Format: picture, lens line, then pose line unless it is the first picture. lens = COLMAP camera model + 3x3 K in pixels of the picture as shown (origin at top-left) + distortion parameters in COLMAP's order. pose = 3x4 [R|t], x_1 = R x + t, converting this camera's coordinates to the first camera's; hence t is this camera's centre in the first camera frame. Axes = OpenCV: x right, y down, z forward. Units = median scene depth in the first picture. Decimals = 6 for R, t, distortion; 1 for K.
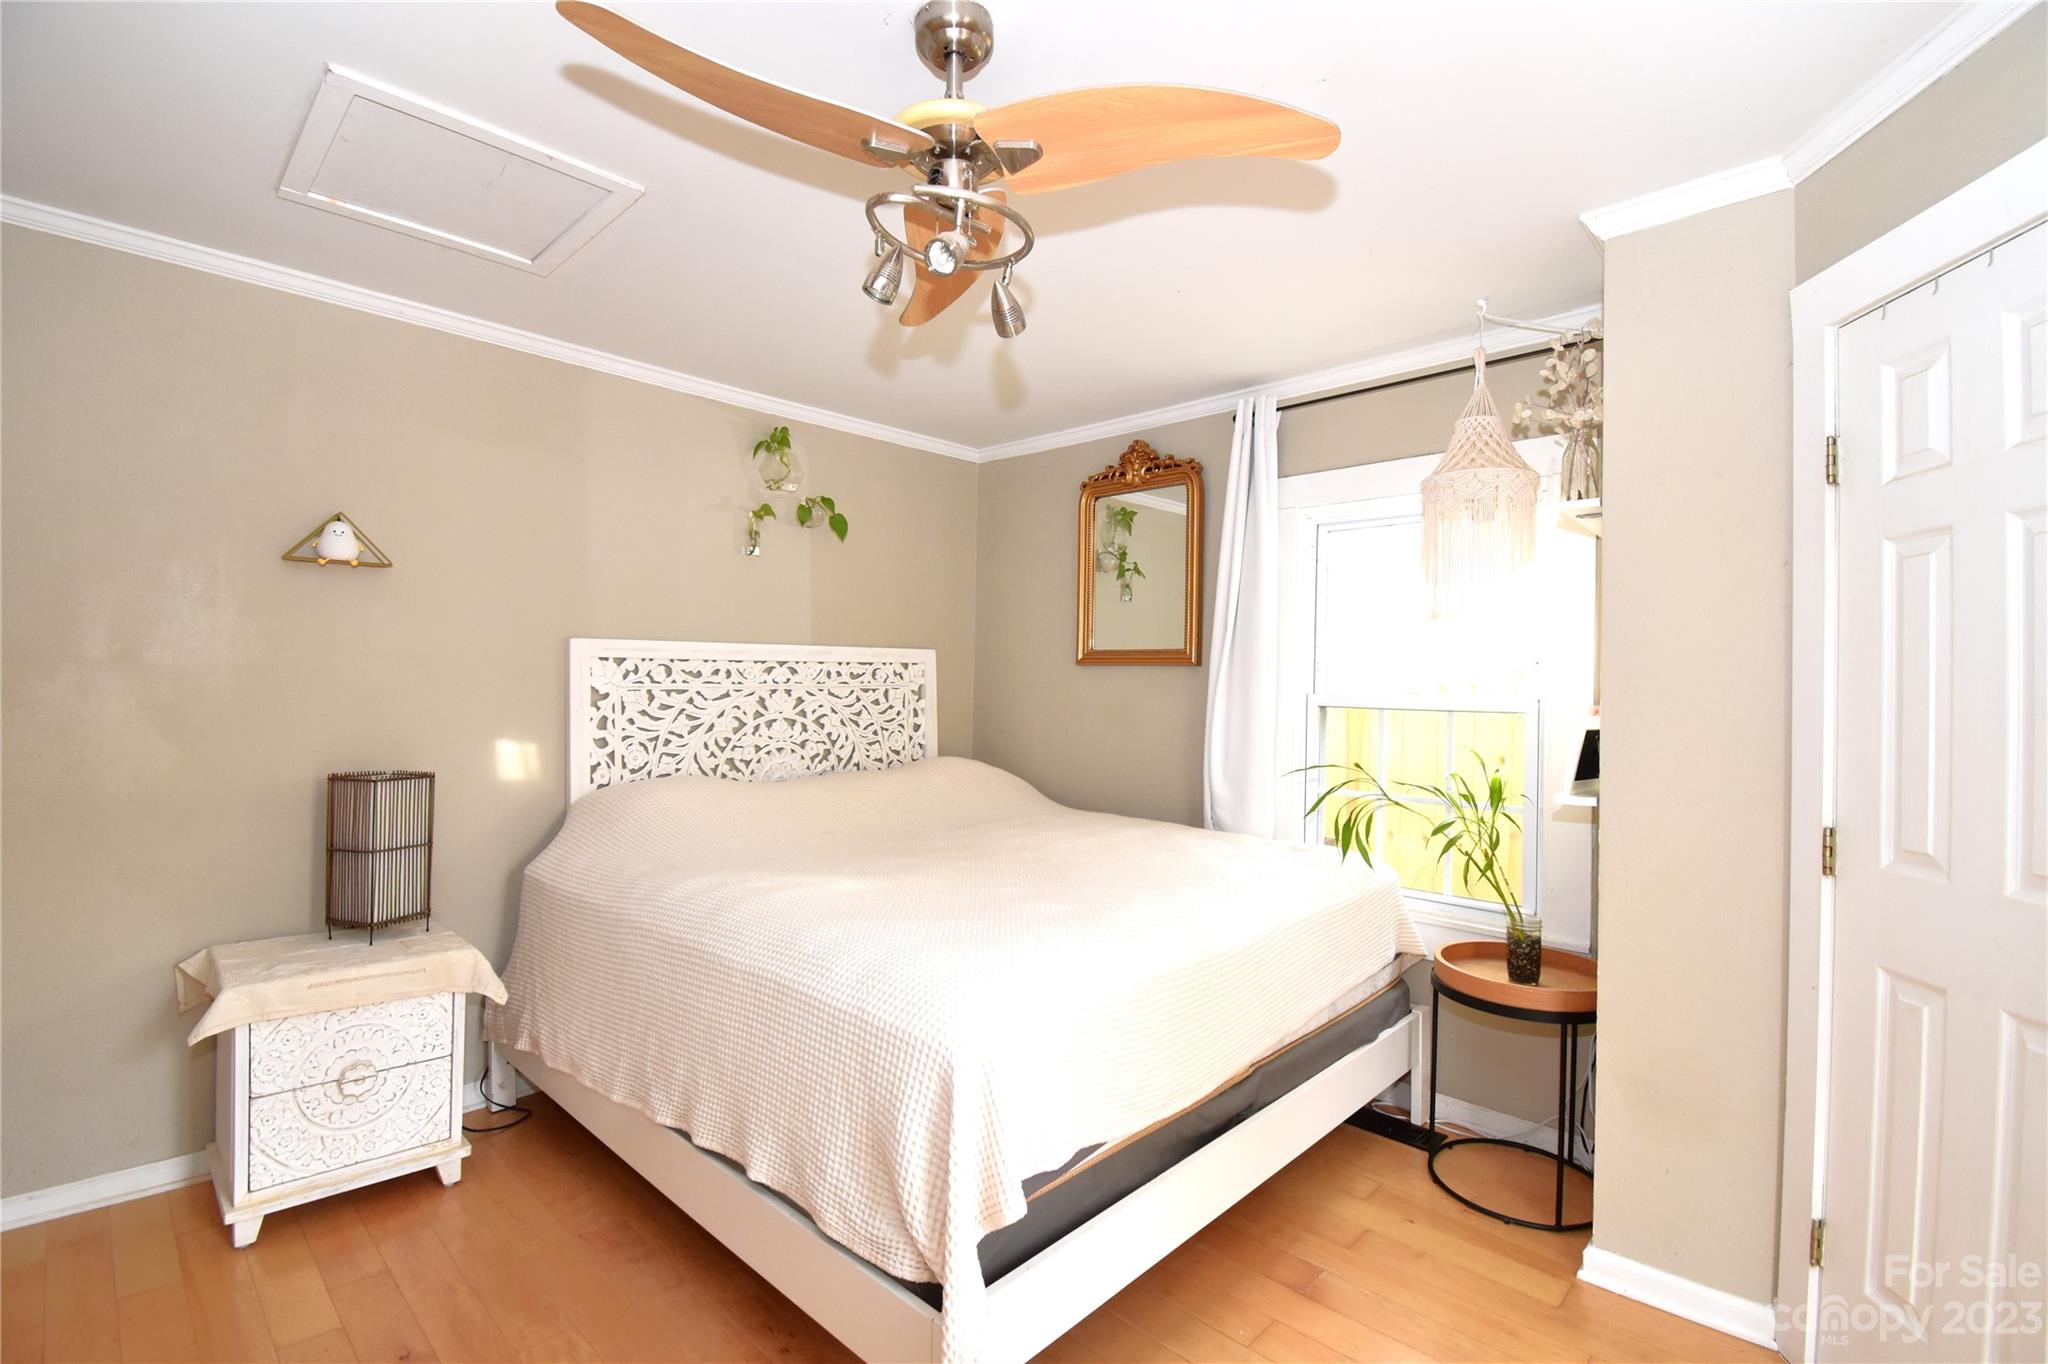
lens RADIAL K [[951.3, 0, 1070.4], [0, 951.3, 682.3], [0, 0, 1]] dist [0.023157, -0.029619]
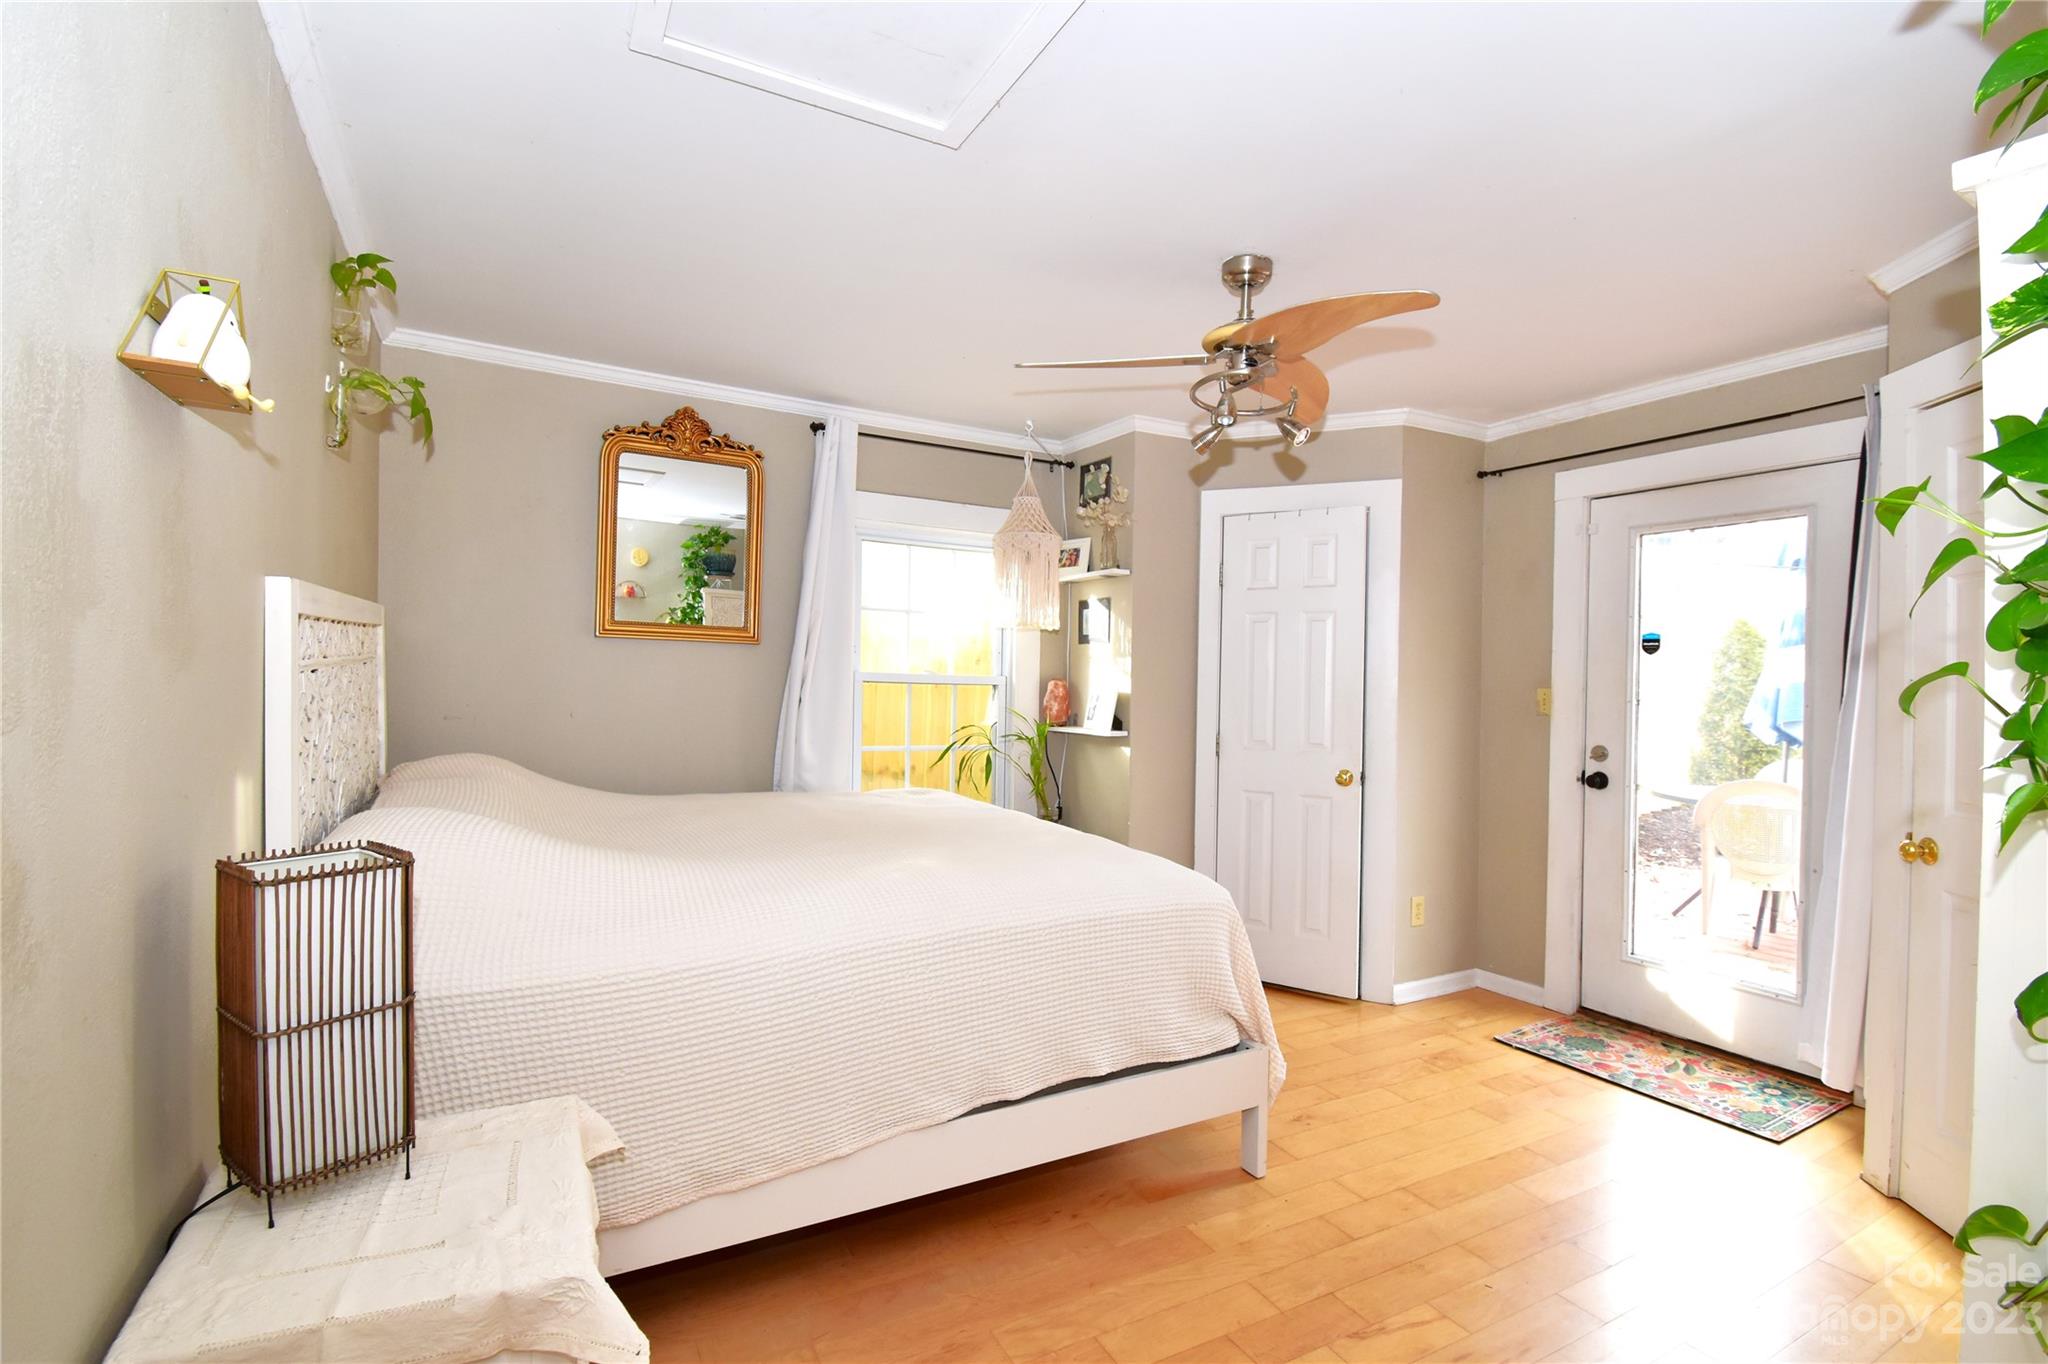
lens RADIAL K [[906.2, 0, 1024.0], [0, 906.2, 682.0], [0, 0, 1]] dist [0.023470, -0.031400]
pose [[0.330914, -0.016217, 0.943522, -0.734783], [-0.018250, 0.999555, 0.023581, -0.004131], [-0.943484, -0.025023, 0.330471, 0.390356]]
